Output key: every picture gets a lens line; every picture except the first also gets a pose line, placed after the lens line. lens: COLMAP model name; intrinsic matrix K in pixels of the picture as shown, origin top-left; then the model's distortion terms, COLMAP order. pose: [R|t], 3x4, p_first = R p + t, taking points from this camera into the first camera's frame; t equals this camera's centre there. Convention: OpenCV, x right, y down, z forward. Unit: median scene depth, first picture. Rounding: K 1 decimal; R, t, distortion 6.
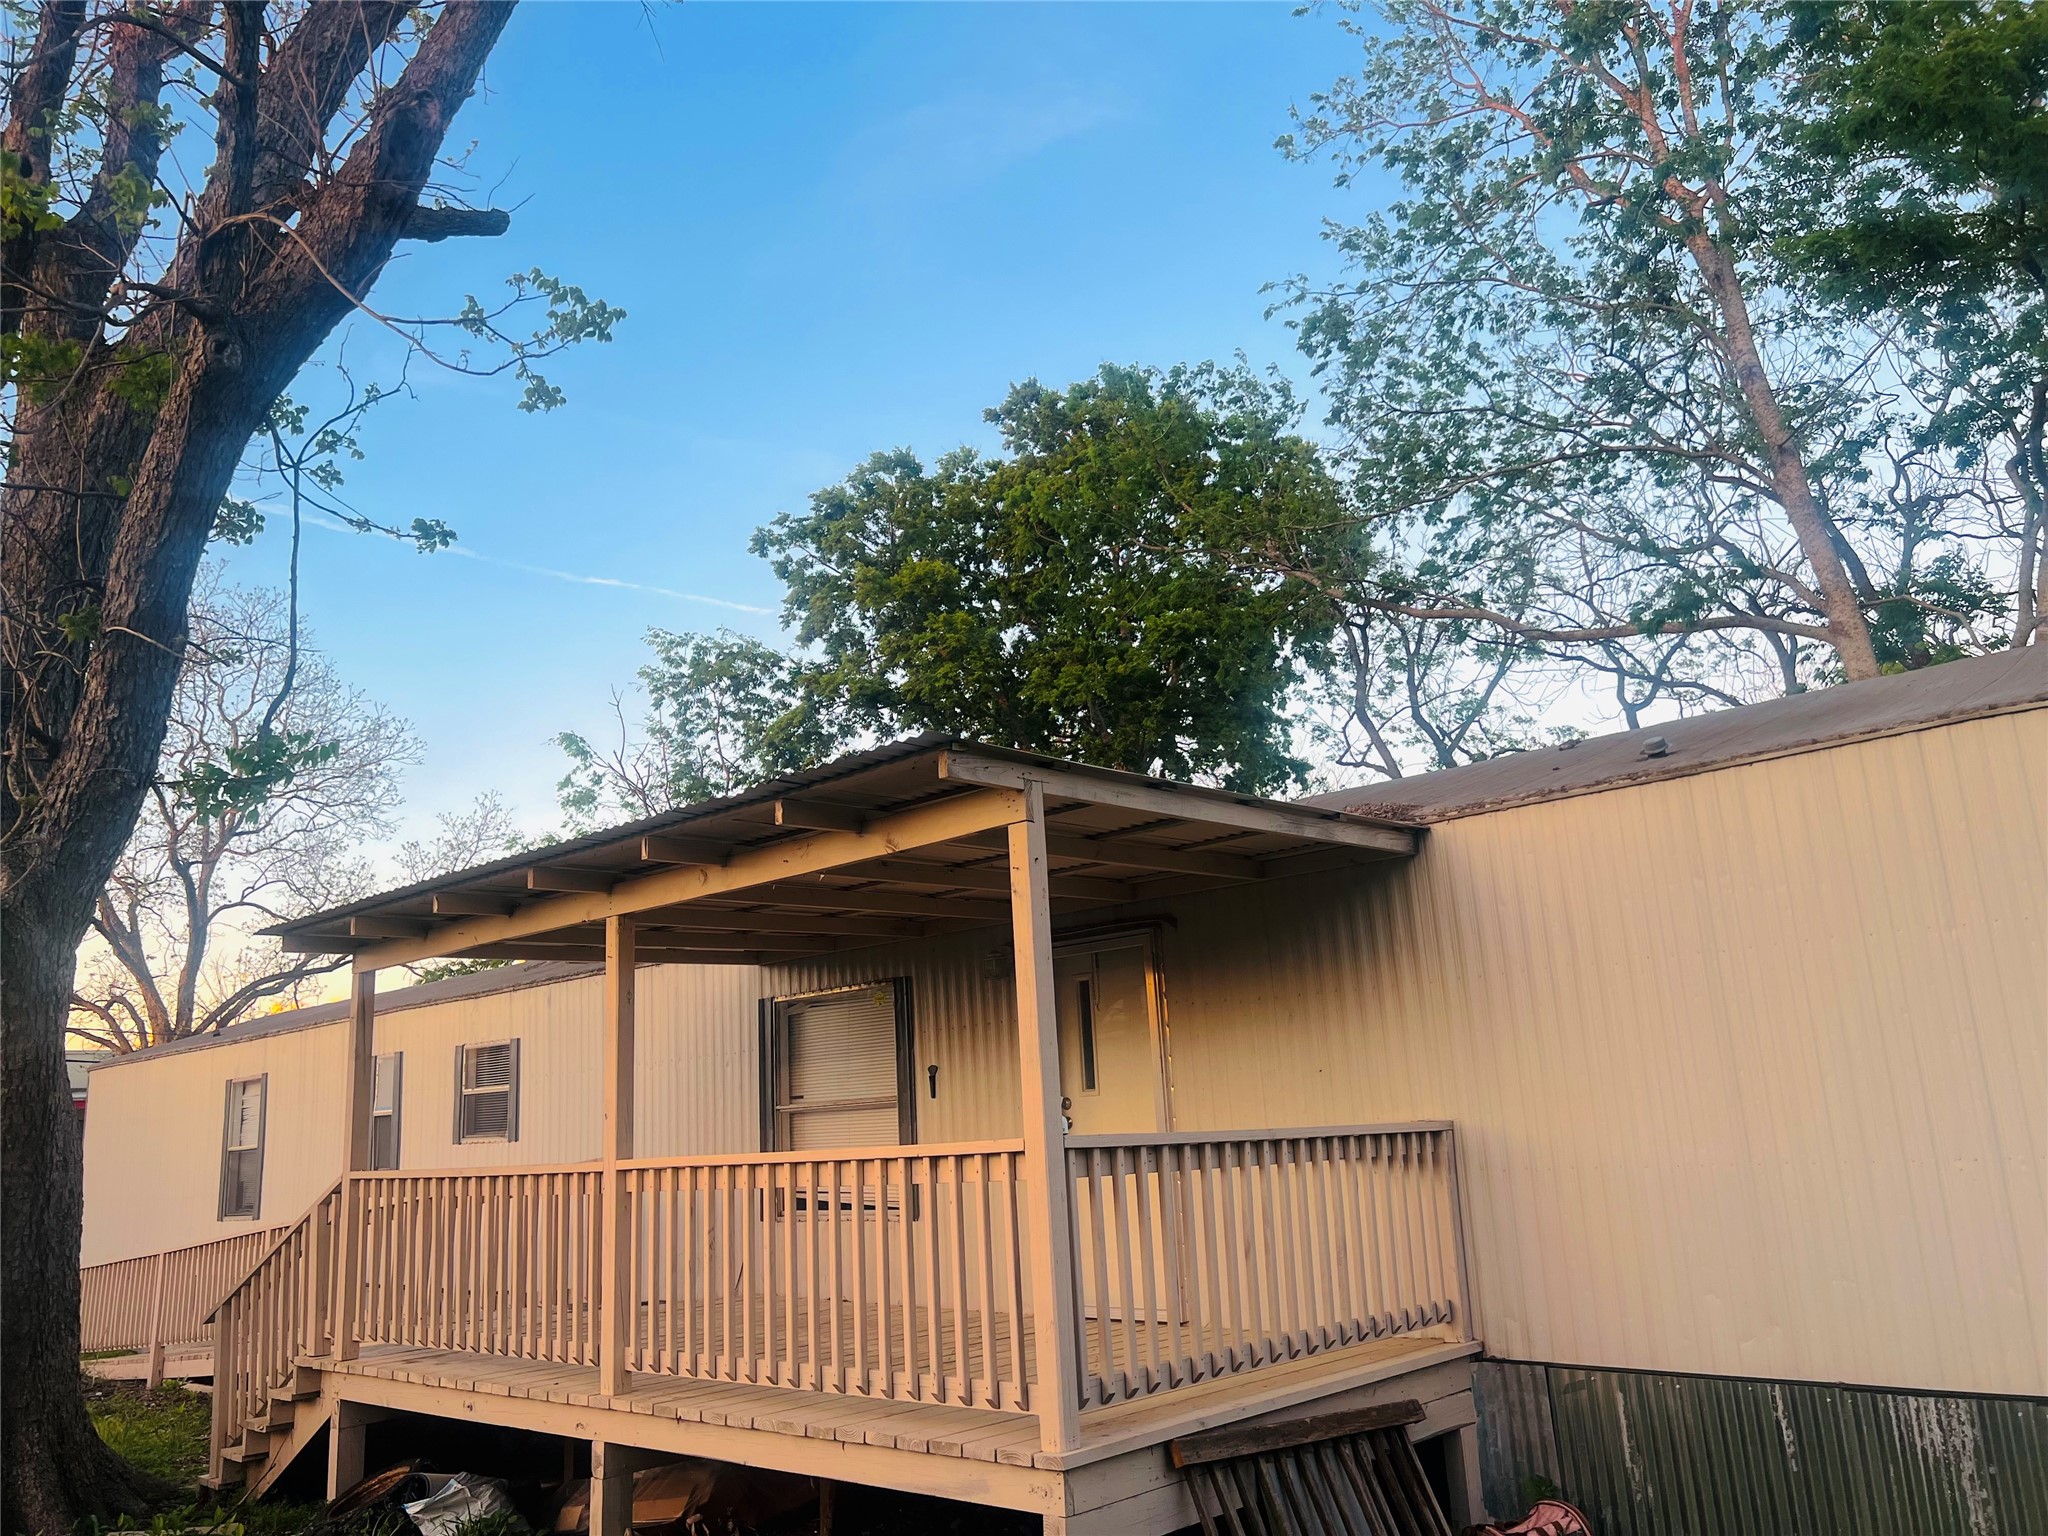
lens RADIAL K [[1538.4, 0, 1072.0], [0, 1538.4, 755.6], [0, 0, 1]] dist [0.059616, -0.067626]
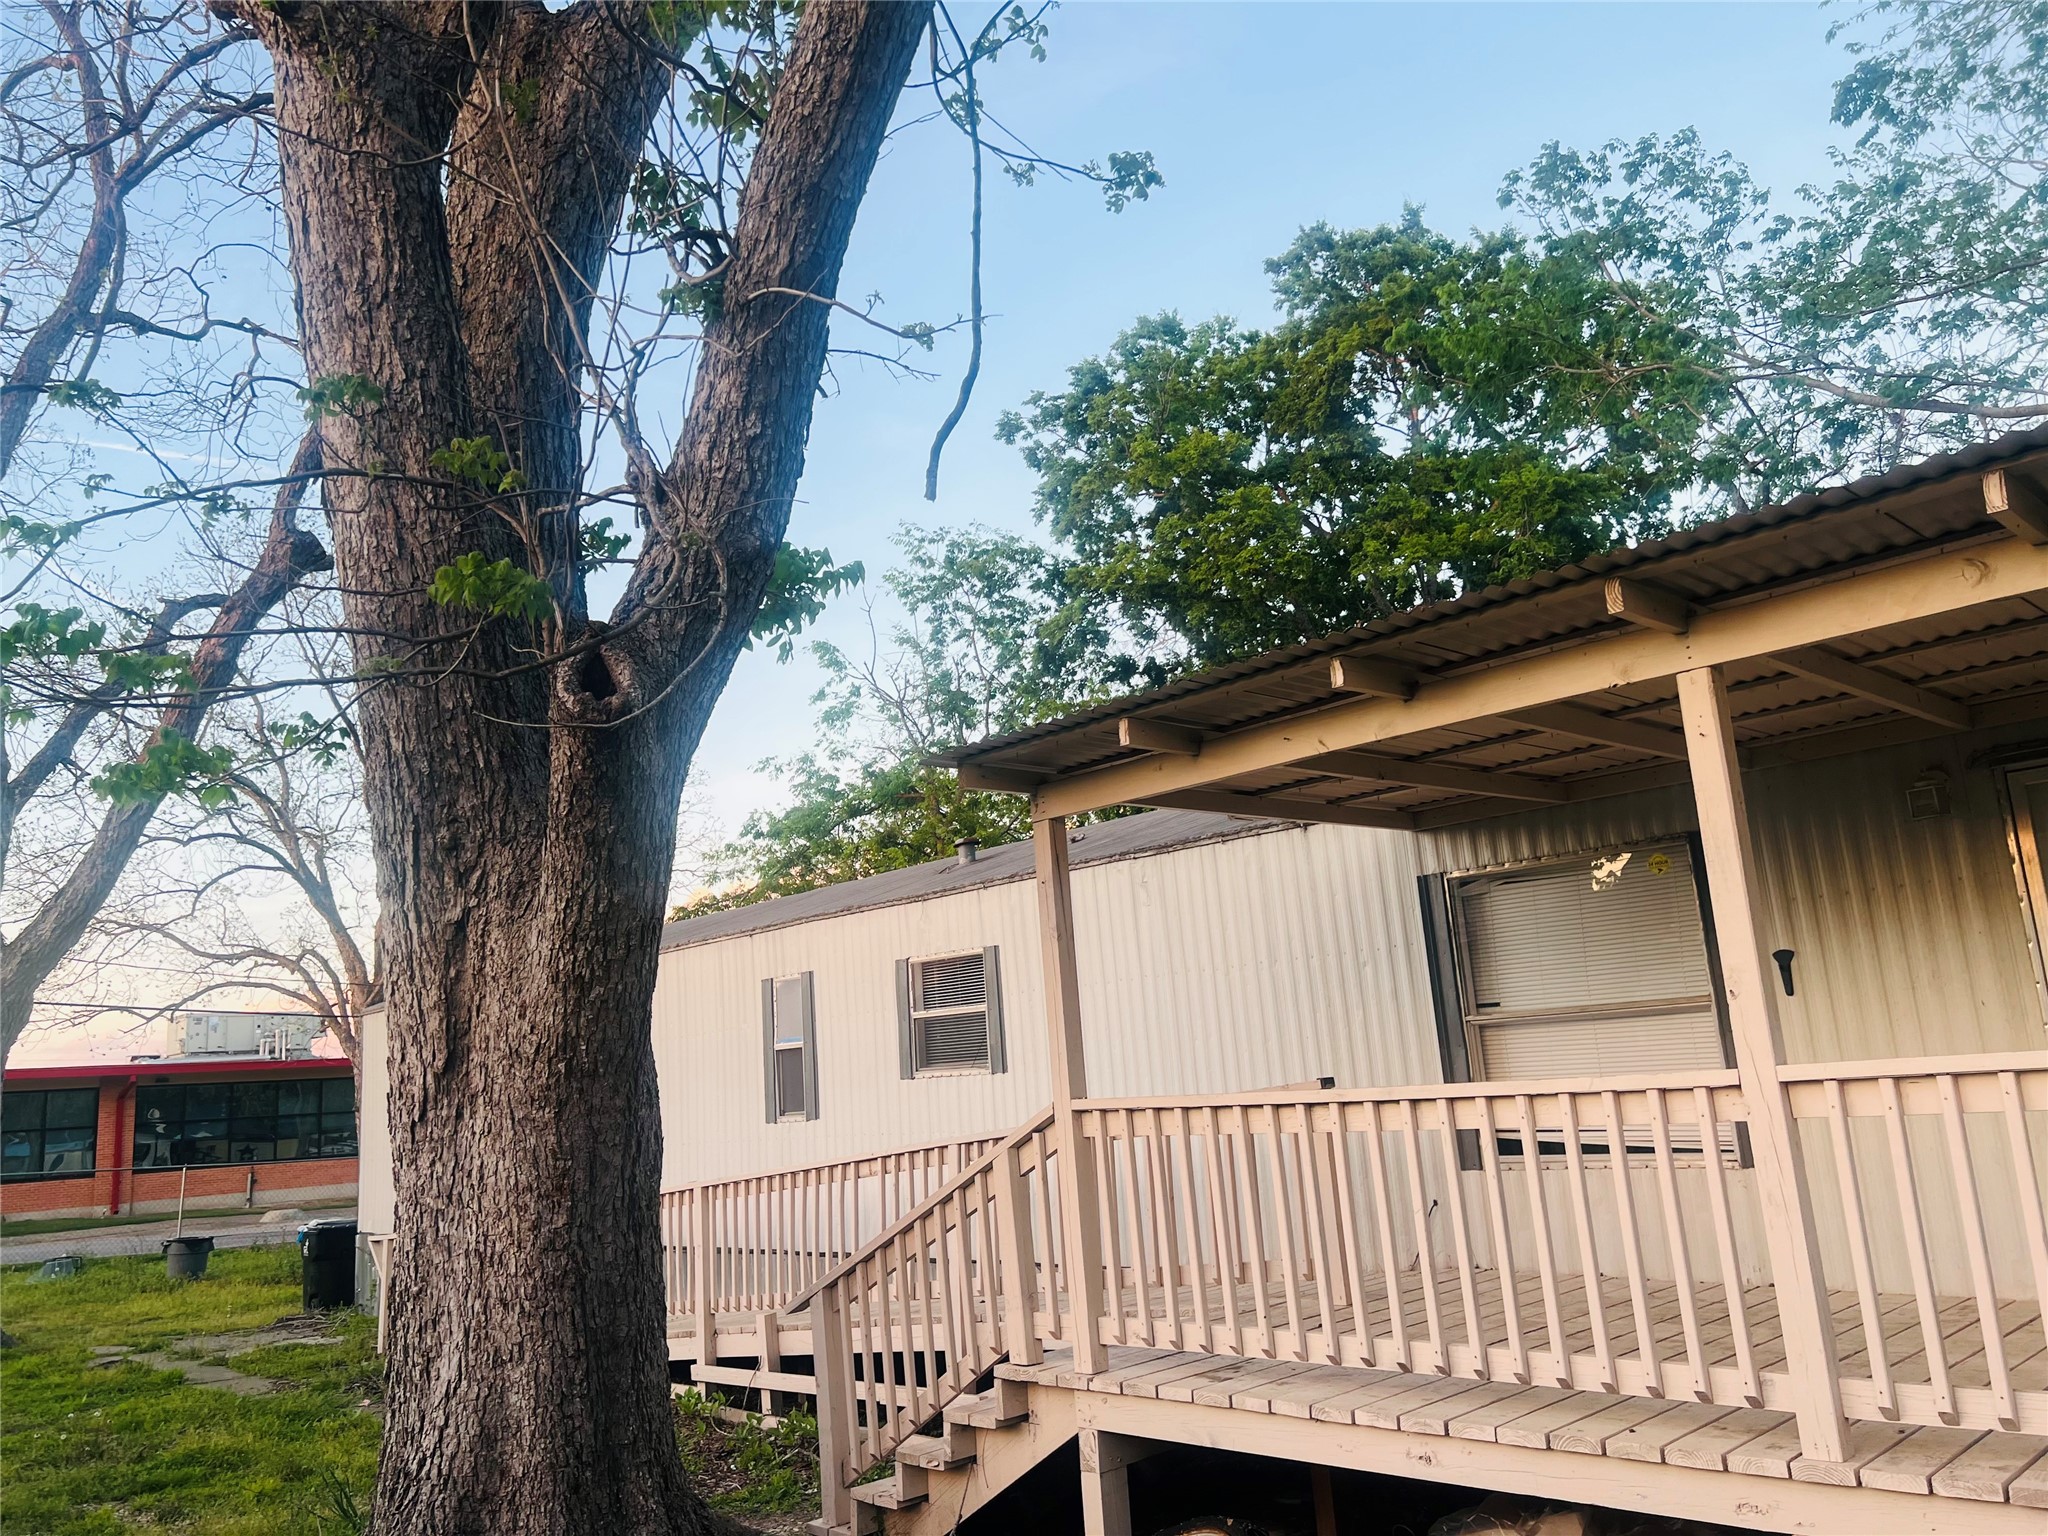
lens RADIAL K [[1538.4, 0, 1034.7], [0, 1538.4, 769.5], [0, 0, 1]] dist [0.059616, -0.067626]
pose [[0.997486, -0.026359, -0.065775, -0.137854], [0.028747, 0.998951, 0.035639, 0.030486], [0.064767, -0.037440, 0.997198, 0.101512]]
